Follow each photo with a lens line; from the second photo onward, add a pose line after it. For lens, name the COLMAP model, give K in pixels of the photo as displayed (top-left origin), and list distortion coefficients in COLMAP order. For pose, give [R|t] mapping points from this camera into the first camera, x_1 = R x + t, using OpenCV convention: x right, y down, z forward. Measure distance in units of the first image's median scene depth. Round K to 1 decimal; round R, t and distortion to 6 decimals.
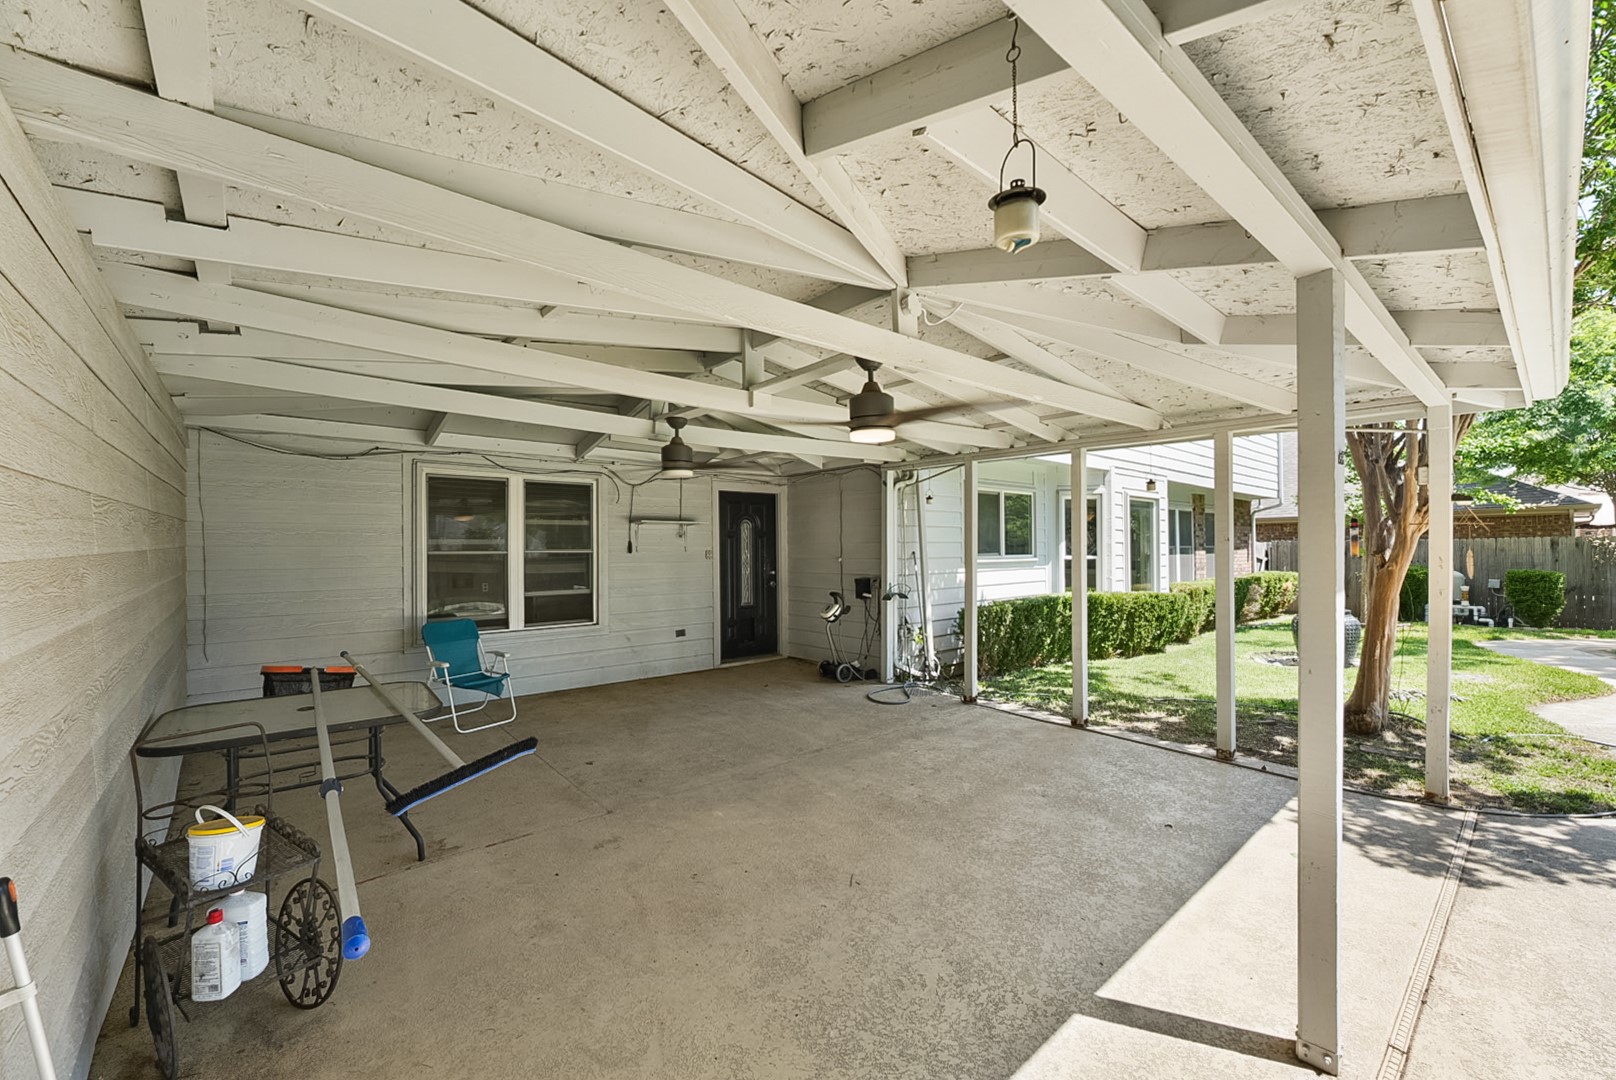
lens RADIAL K [[649.7, 0, 796.5], [0, 649.7, 538.7], [0, 0, 1]] dist [-0.002163, 0.000845]
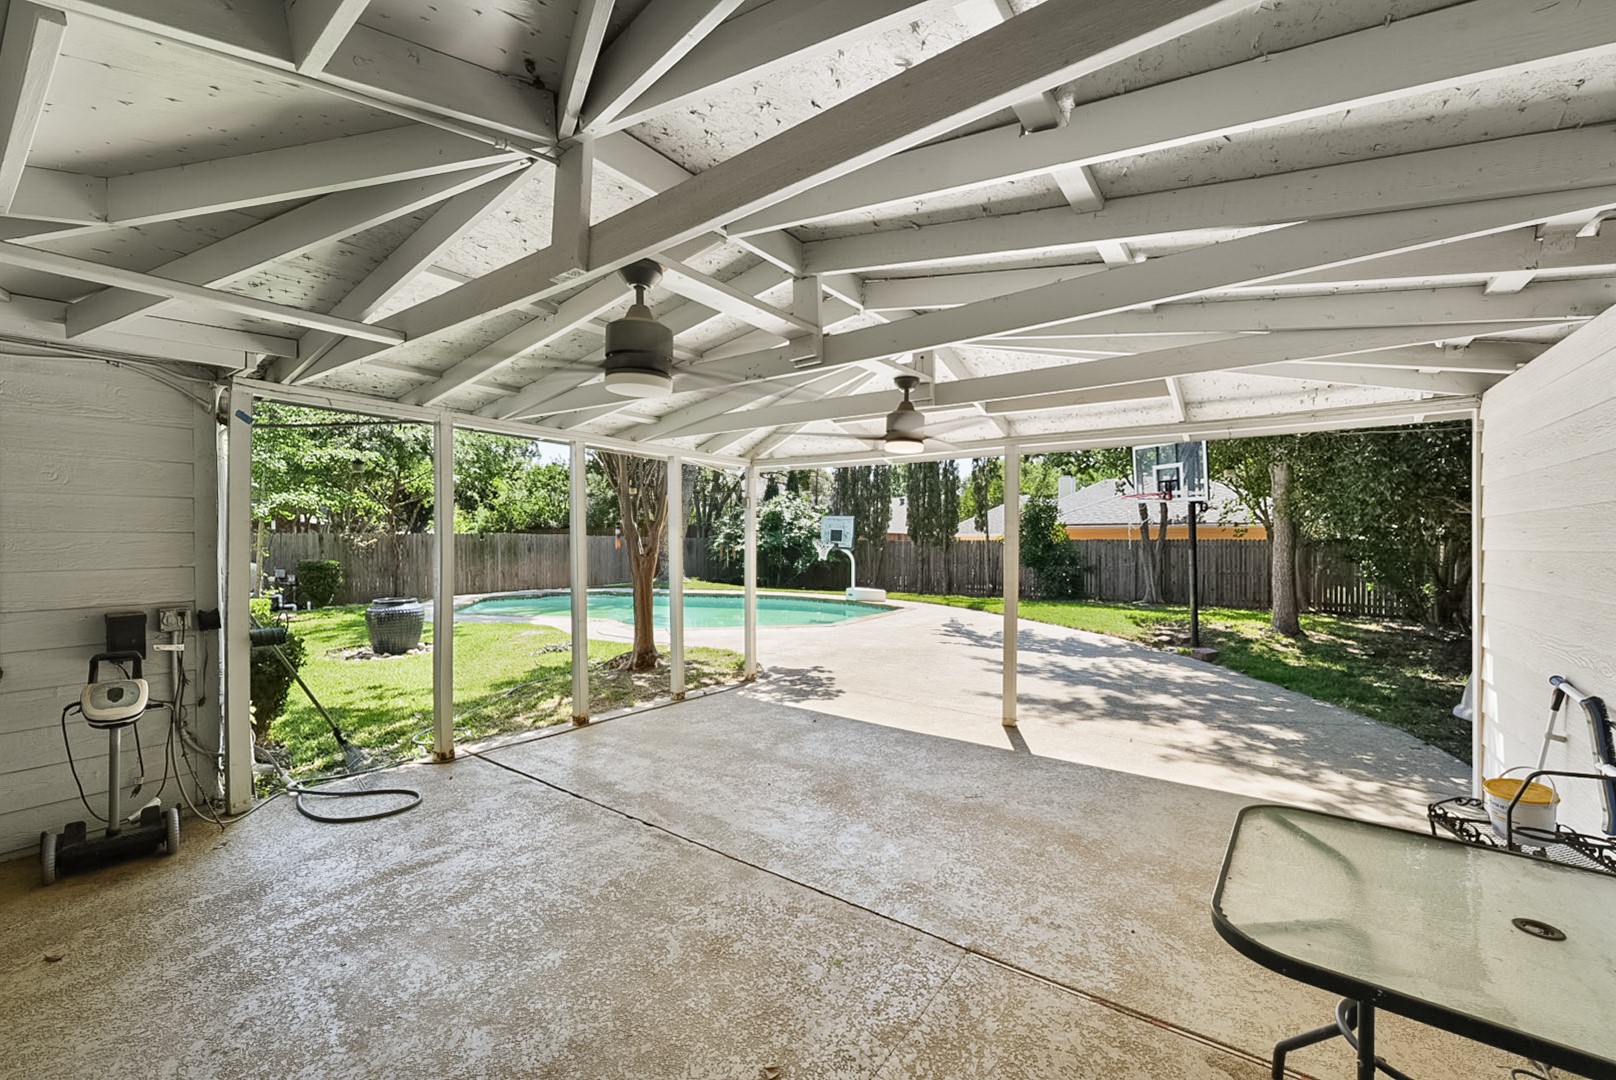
lens RADIAL K [[649.7, 0, 804.1], [0, 649.7, 536.0], [0, 0, 1]] dist [-0.002163, 0.000845]
pose [[-0.237029, 0.003356, 0.971497, -0.818524], [-0.007009, 0.999962, -0.005165, 0.006271], [-0.971477, -0.008034, -0.236997, 1.224958]]
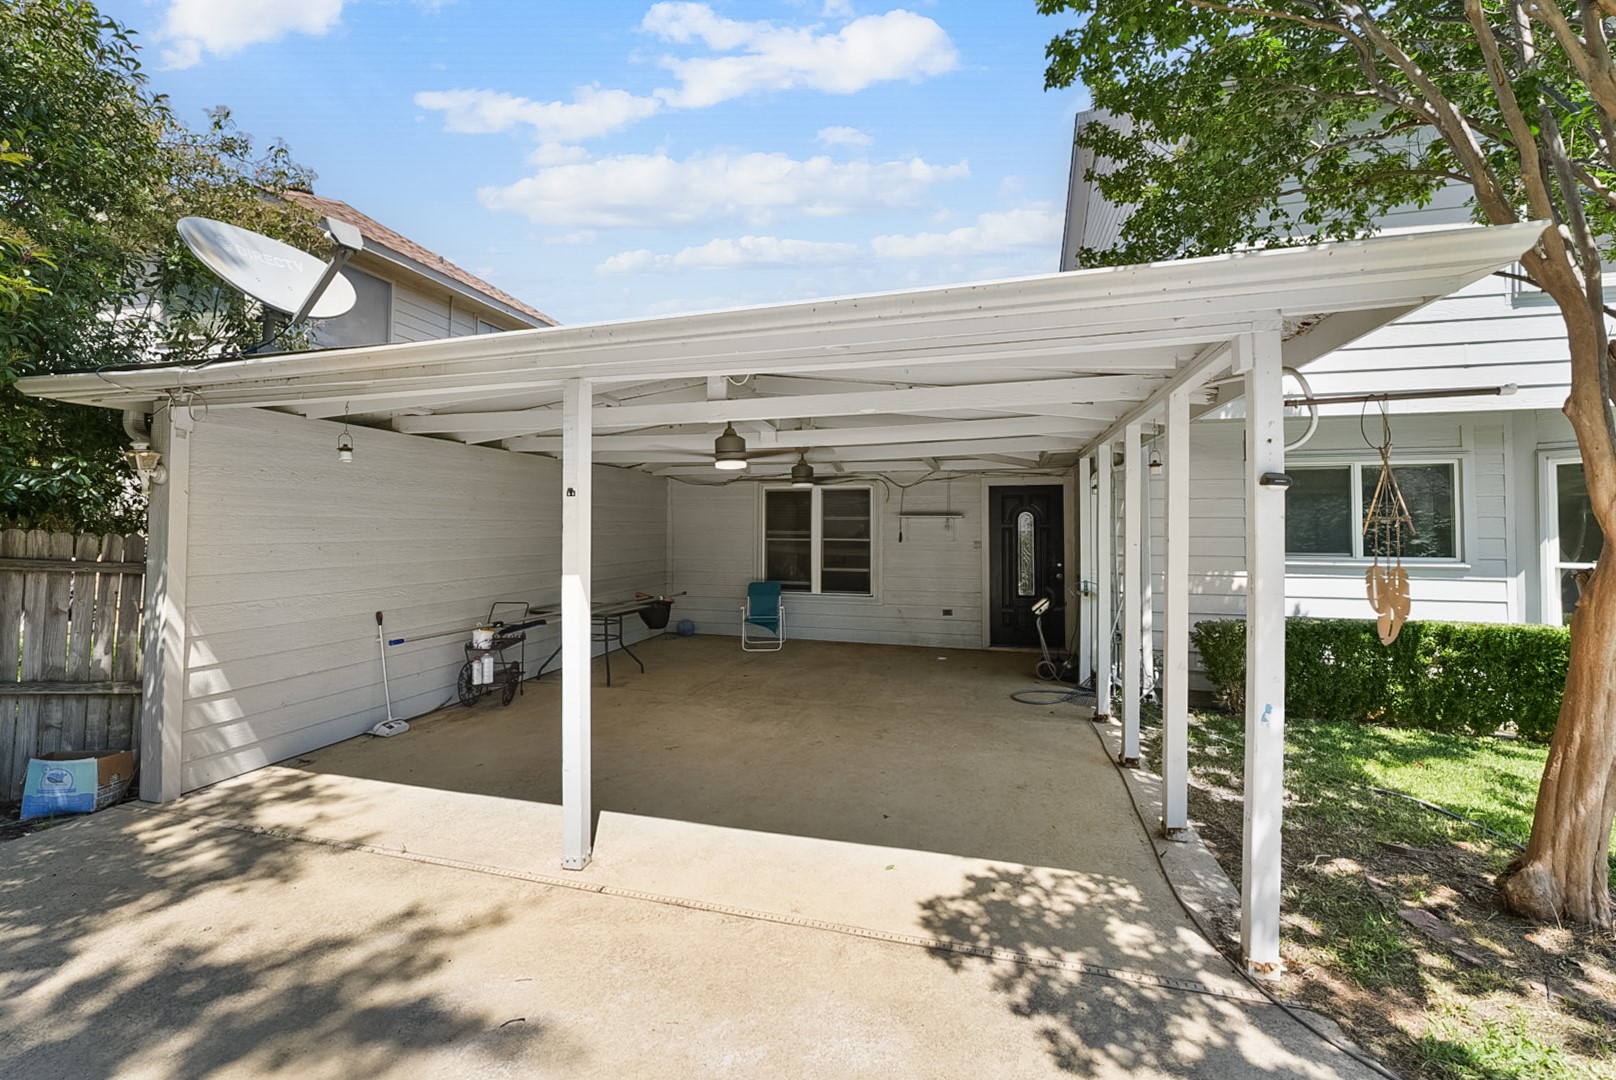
lens RADIAL K [[649.7, 0, 800.5], [0, 649.7, 550.3], [0, 0, 1]] dist [-0.002163, 0.000845]
pose [[0.542759, 0.030158, -0.839347, 1.259486], [0.002081, 0.999304, 0.037251, -0.016709], [0.839886, -0.021965, 0.542318, 0.309487]]
